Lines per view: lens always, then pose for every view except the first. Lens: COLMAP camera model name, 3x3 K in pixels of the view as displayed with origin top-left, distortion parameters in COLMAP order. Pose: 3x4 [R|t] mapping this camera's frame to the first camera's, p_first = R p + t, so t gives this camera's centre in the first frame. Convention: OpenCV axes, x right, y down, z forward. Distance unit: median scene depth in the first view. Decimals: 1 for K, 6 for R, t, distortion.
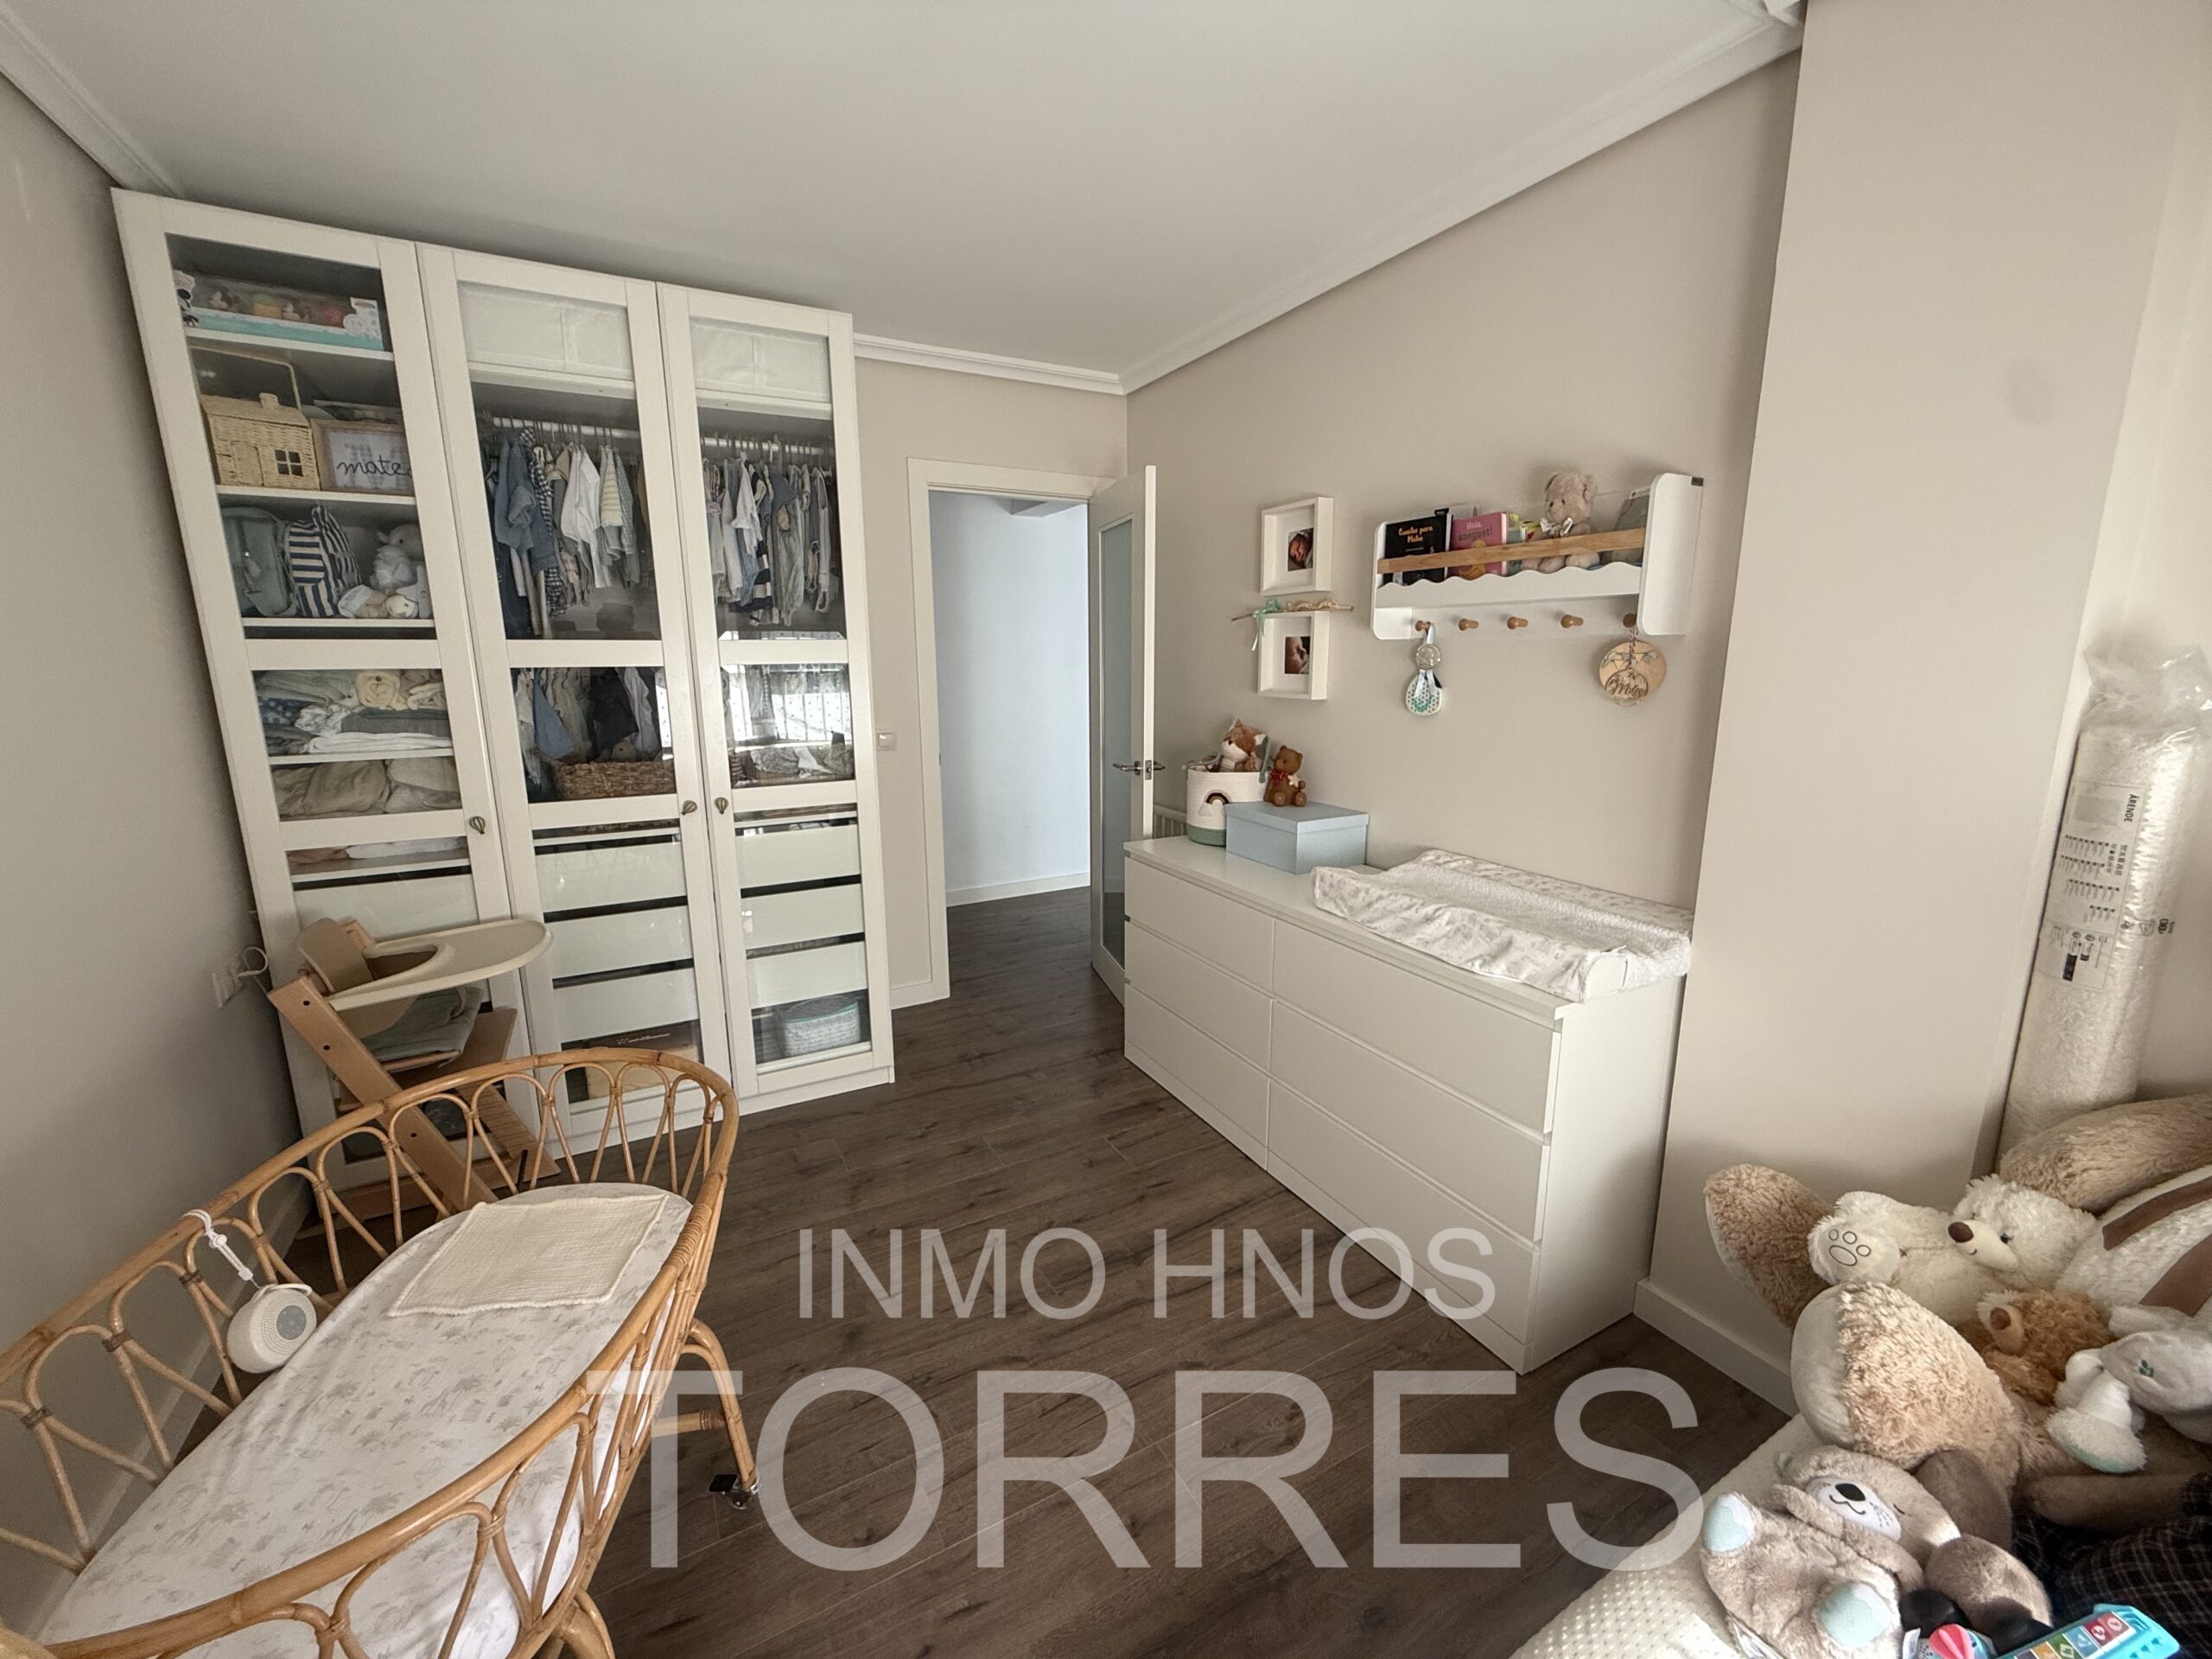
lens RADIAL K [[885.8, 0, 1104.5], [0, 885.8, 829.2], [0, 0, 1]] dist [-0.001903, 0.000109]
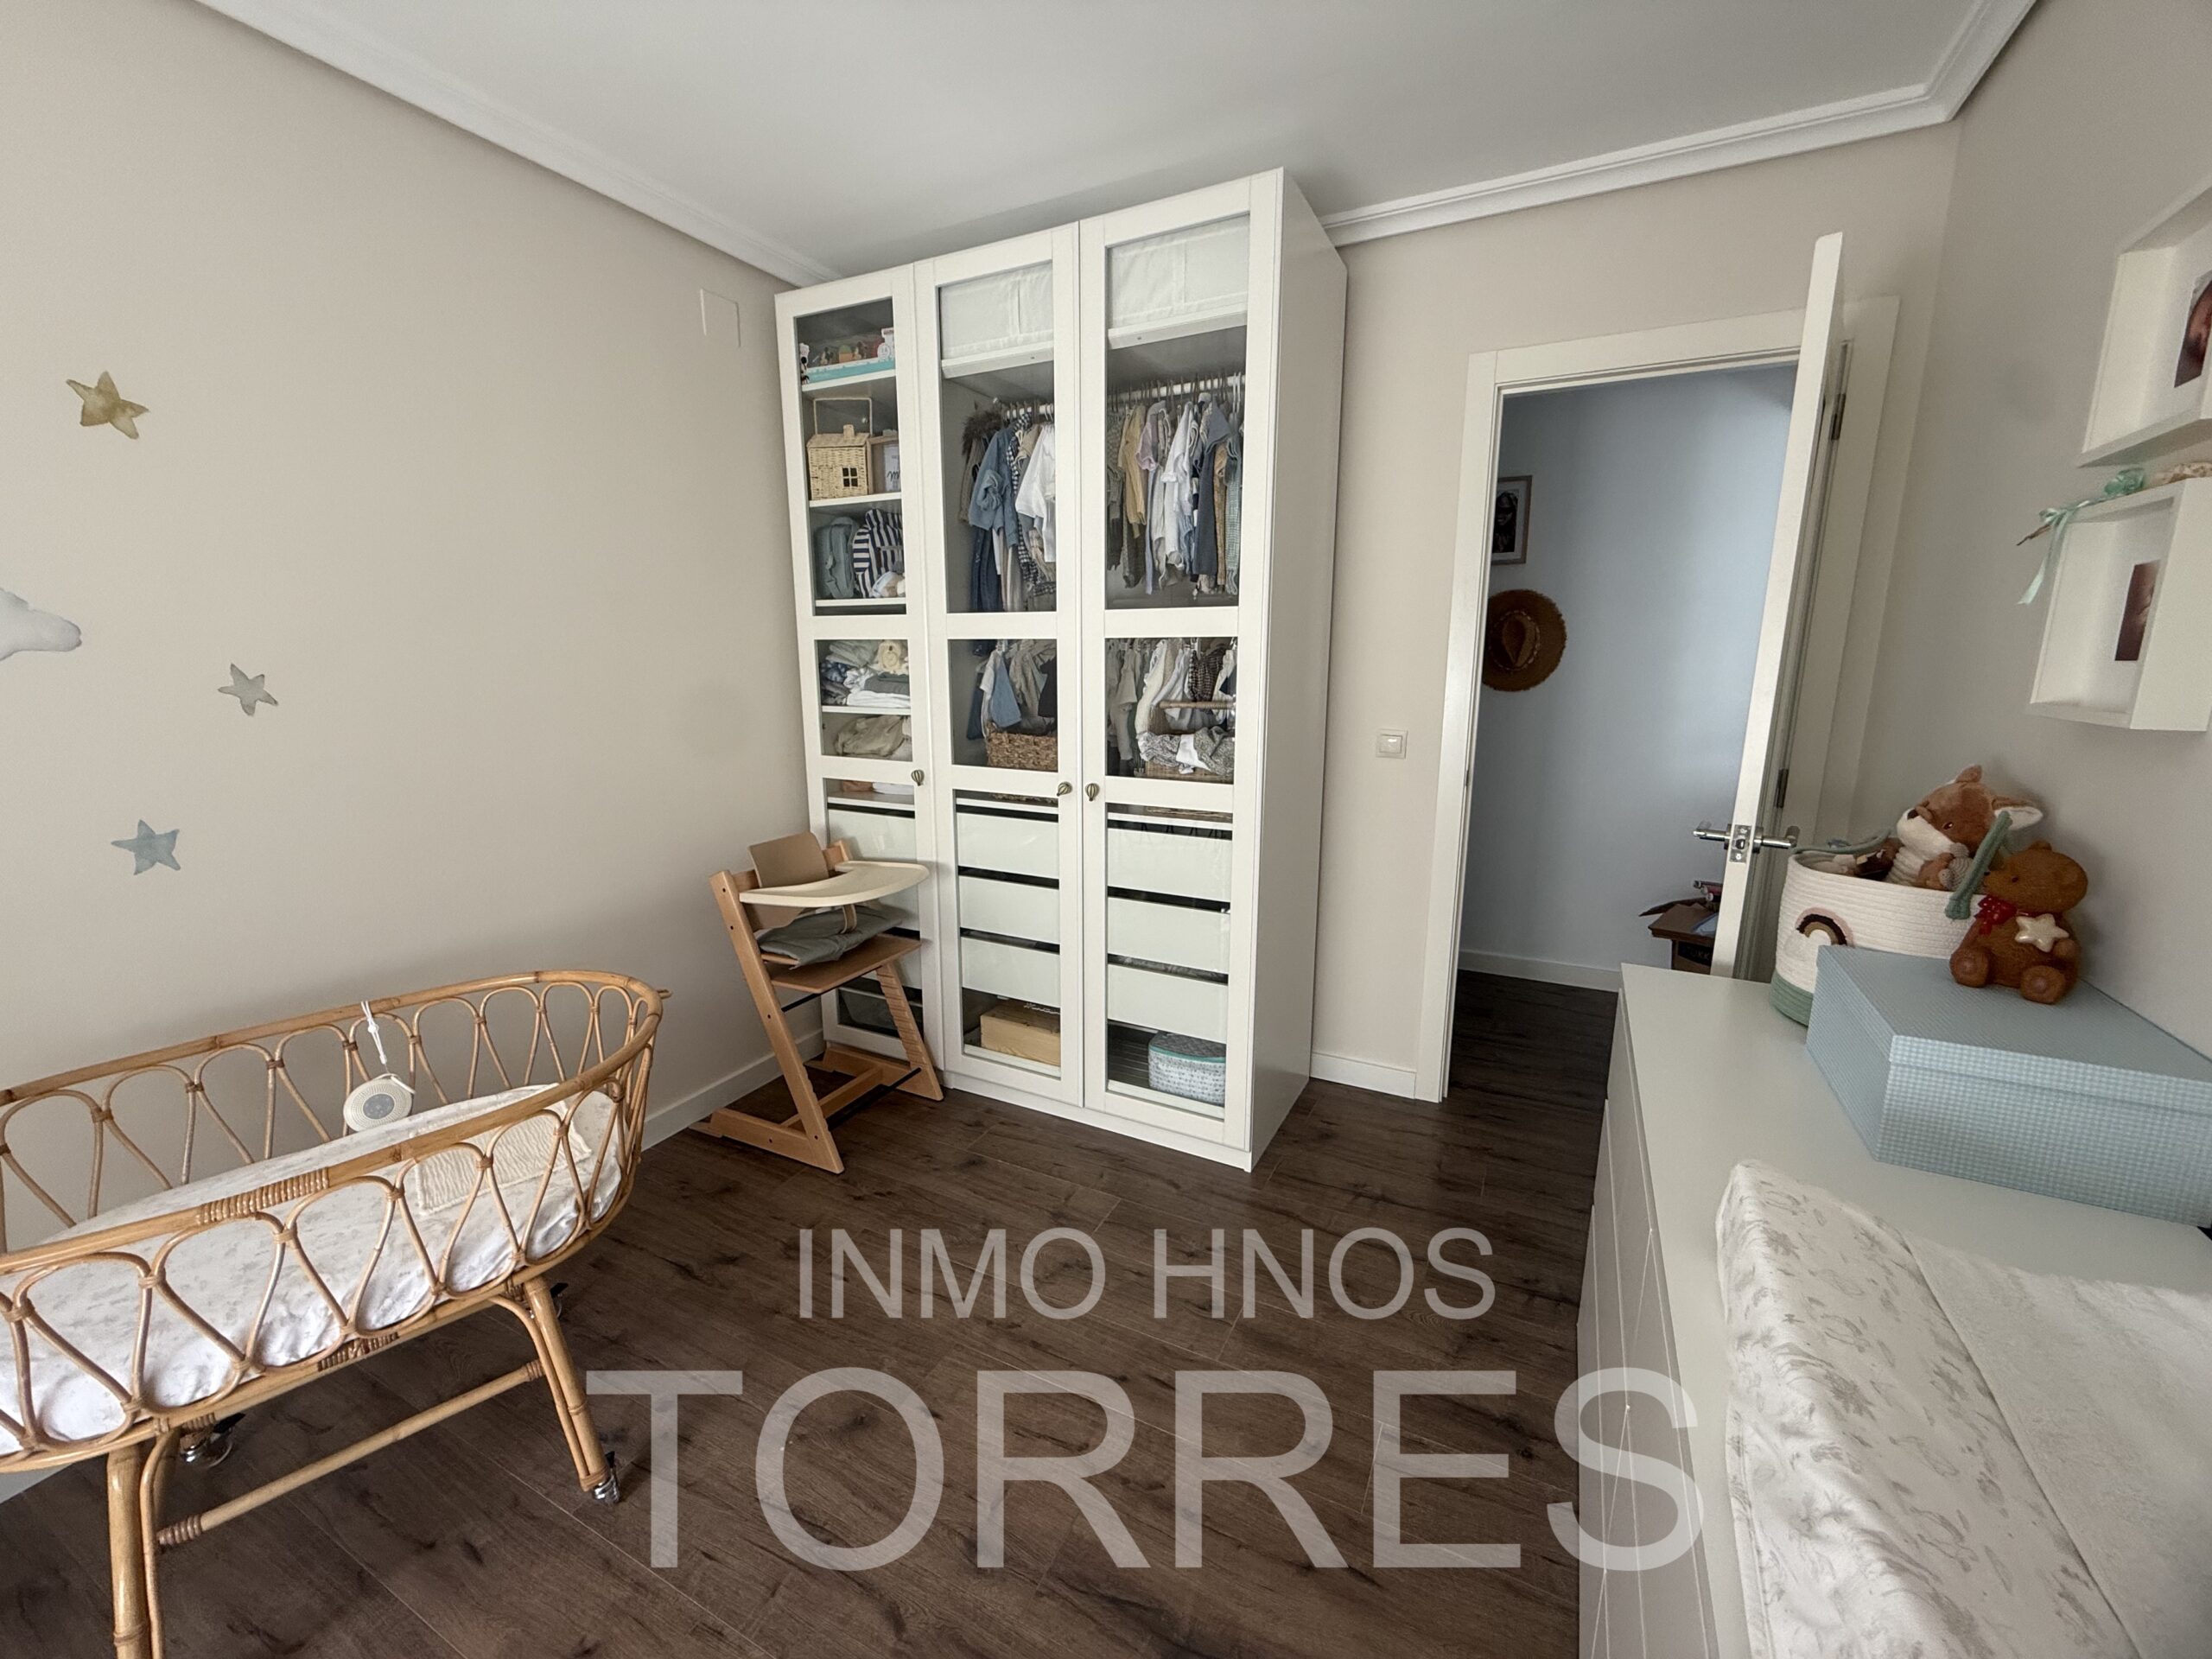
lens RADIAL K [[885.8, 0, 1106.0], [0, 885.8, 826.1], [0, 0, 1]] dist [-0.001903, 0.000109]
pose [[0.560017, 0.167126, -0.811449, 0.362708], [-0.166341, 0.982179, 0.087490, -0.083110], [0.811611, 0.085982, 0.577837, 0.541614]]
